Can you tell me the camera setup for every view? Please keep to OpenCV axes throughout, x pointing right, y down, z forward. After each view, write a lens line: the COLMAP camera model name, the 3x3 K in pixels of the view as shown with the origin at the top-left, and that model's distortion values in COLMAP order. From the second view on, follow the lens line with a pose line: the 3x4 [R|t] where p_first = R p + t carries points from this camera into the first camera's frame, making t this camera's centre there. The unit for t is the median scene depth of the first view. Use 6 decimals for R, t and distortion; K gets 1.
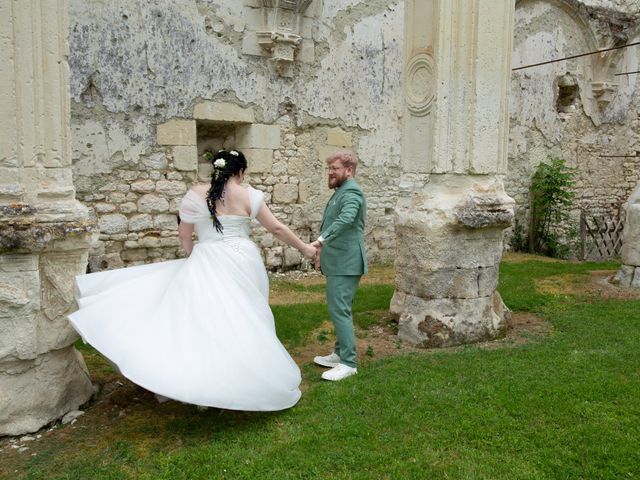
lens RADIAL K [[693.7, 0, 319.1], [0, 693.7, 227.7], [0, 0, 1]] dist [-0.004502, 0.000000]
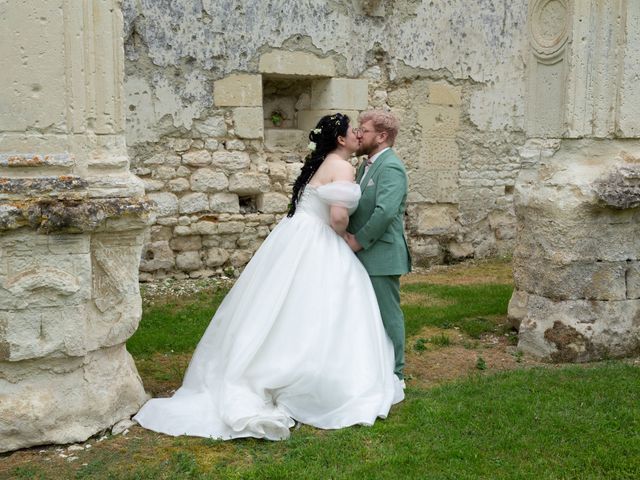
lens RADIAL K [[969.9, 0, 296.0], [0, 969.9, 238.4], [0, 0, 1]] dist [0.115813, 0.000000]
pose [[0.992095, 0.005686, -0.125361, 0.002339], [-0.003260, 0.999804, 0.019546, 0.011221], [0.125448, -0.018983, 0.991919, -0.108821]]
